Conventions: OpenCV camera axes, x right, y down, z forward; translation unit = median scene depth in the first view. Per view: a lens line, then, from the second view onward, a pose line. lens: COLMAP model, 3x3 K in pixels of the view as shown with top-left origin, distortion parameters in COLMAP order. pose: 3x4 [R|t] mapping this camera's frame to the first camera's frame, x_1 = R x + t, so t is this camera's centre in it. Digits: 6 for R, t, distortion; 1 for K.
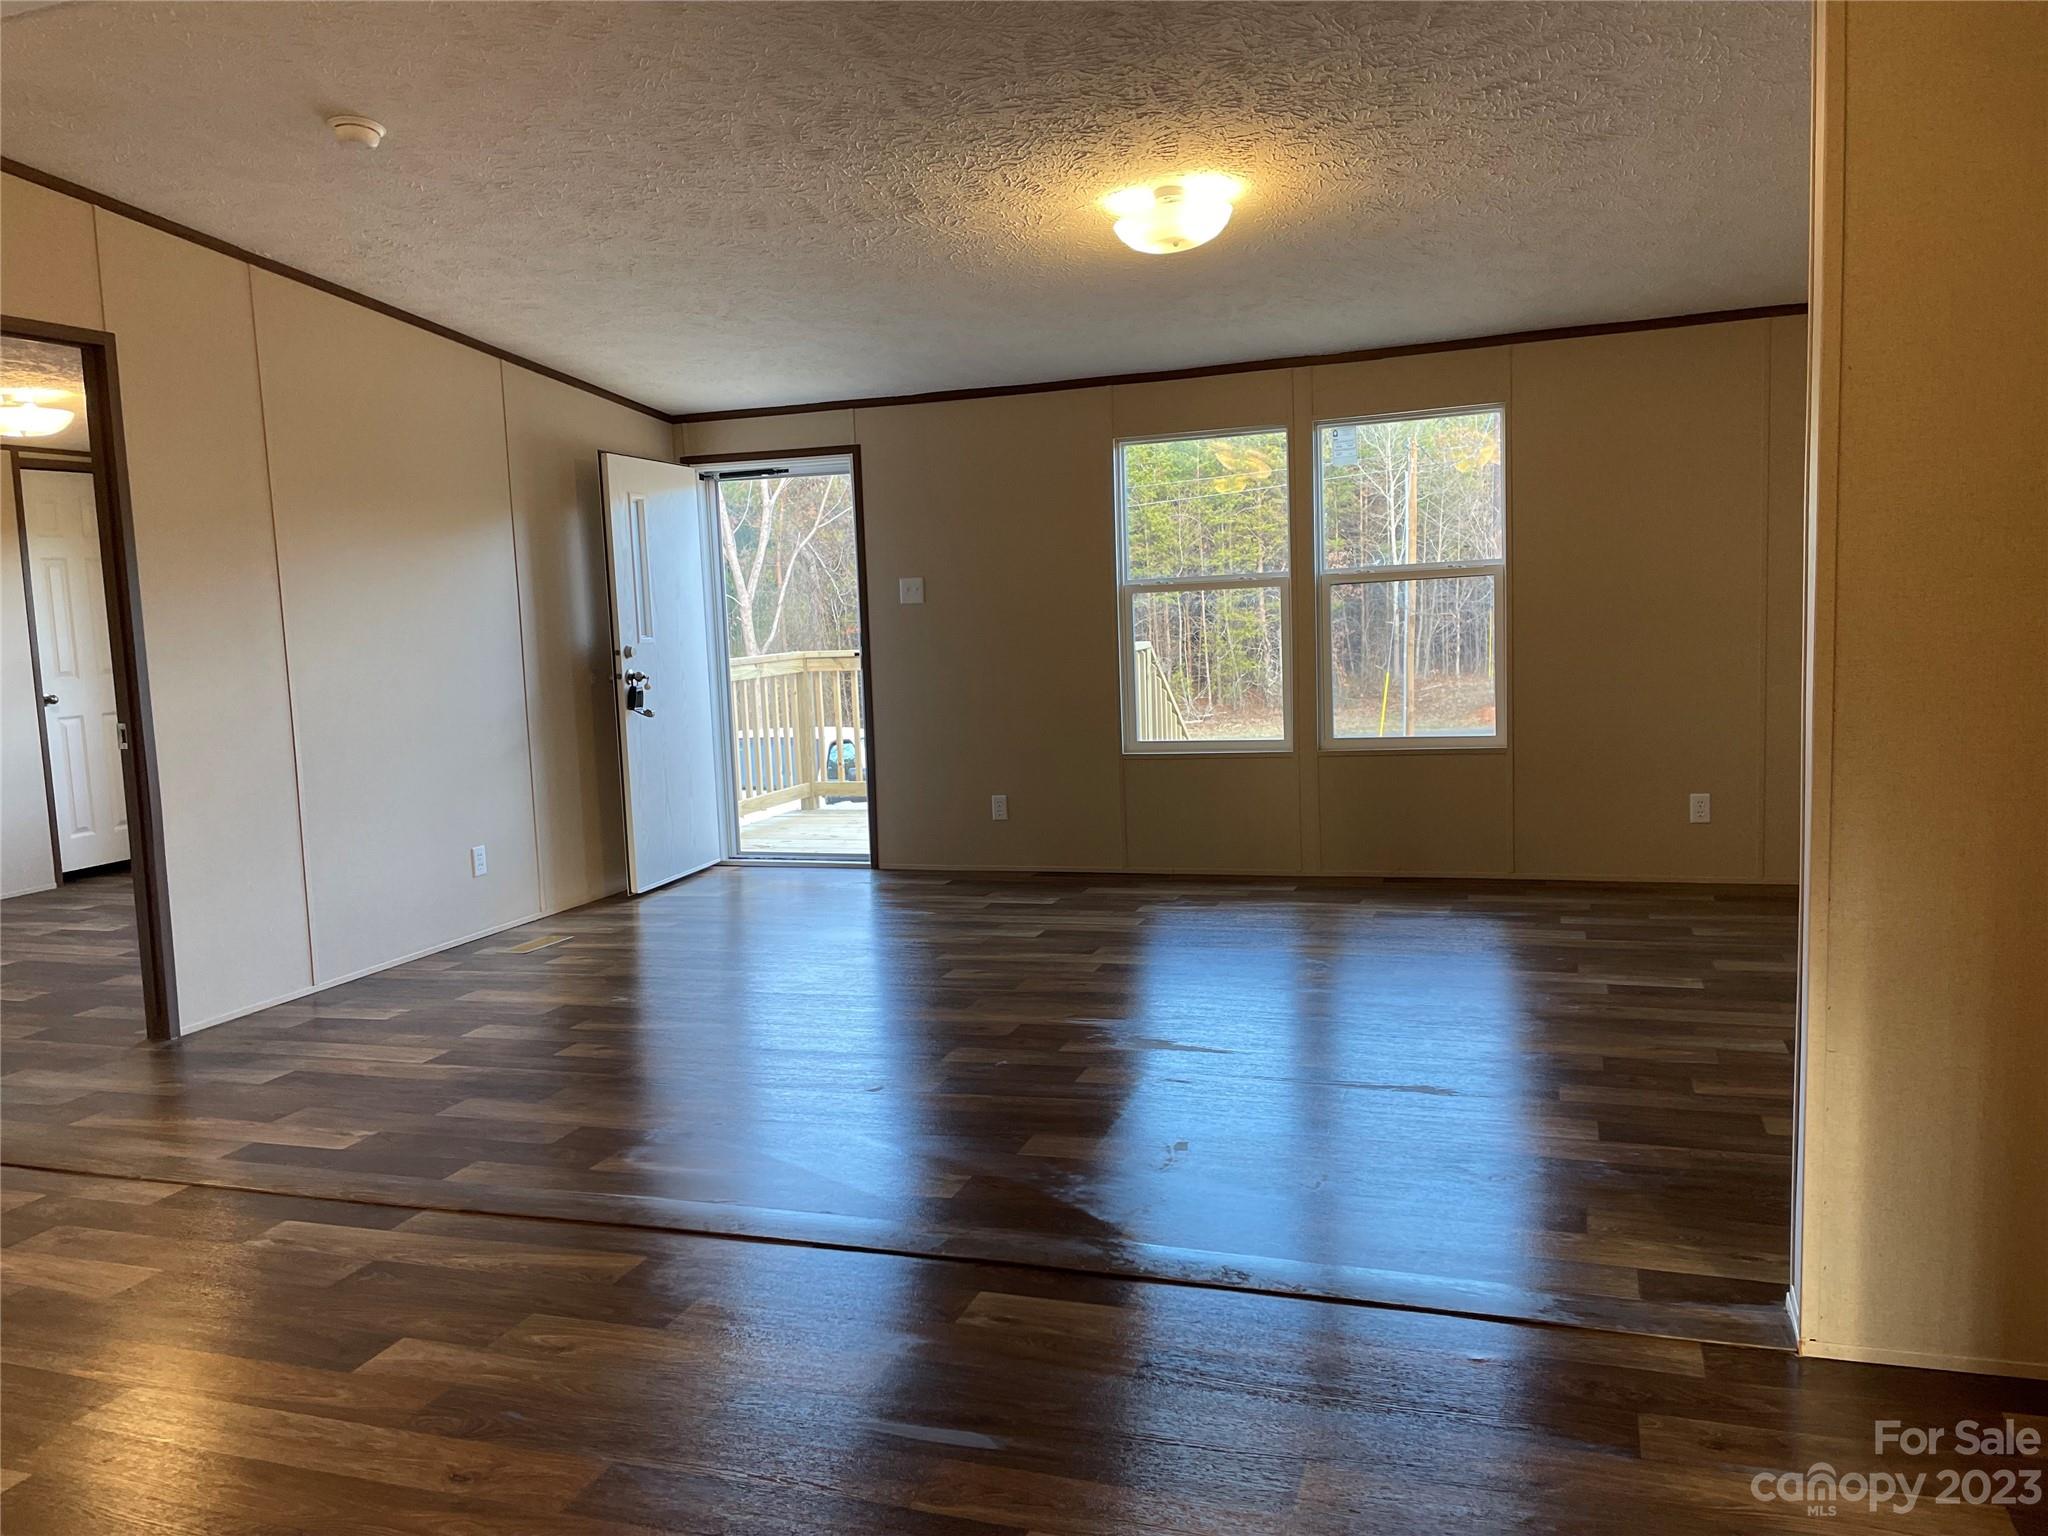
lens RADIAL K [[1530.5, 0, 1024.0], [0, 1530.5, 768.0], [0, 0, 1]] dist [0.087626, -0.121558]
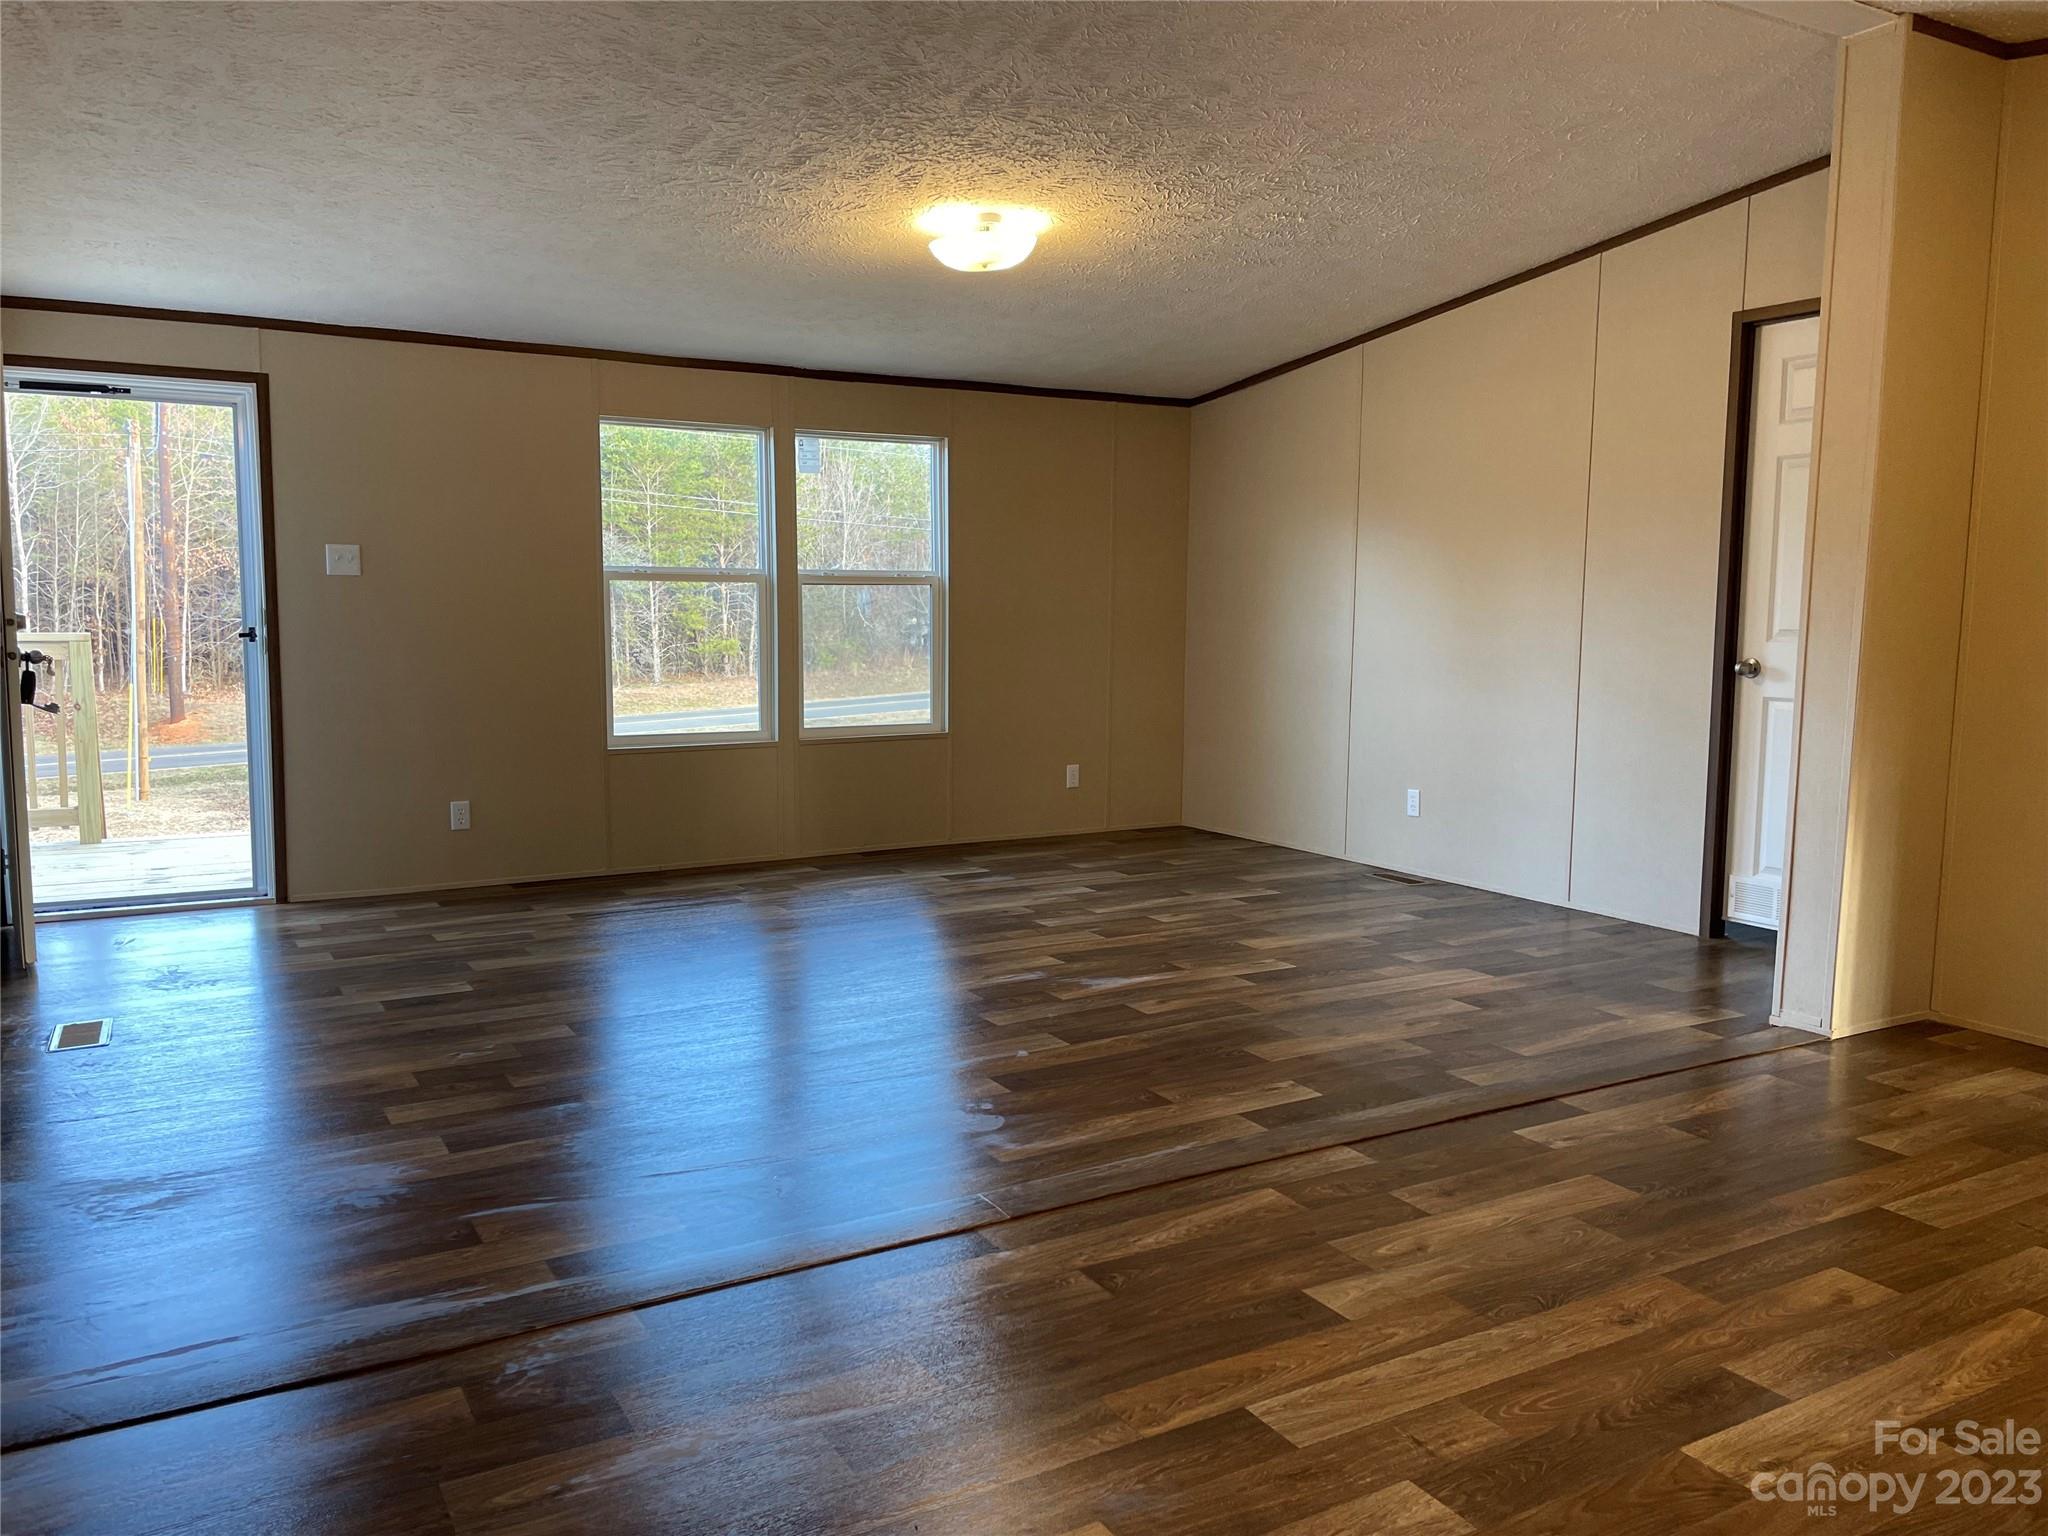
lens RADIAL K [[1528.5, 0, 1030.5], [0, 1528.5, 753.3], [0, 0, 1]] dist [0.107131, -0.133349]
pose [[0.652855, -0.028089, 0.756962, -0.503678], [0.044012, 0.999031, -0.000888, 0.006057], [-0.756203, 0.033895, 0.653459, 0.188260]]
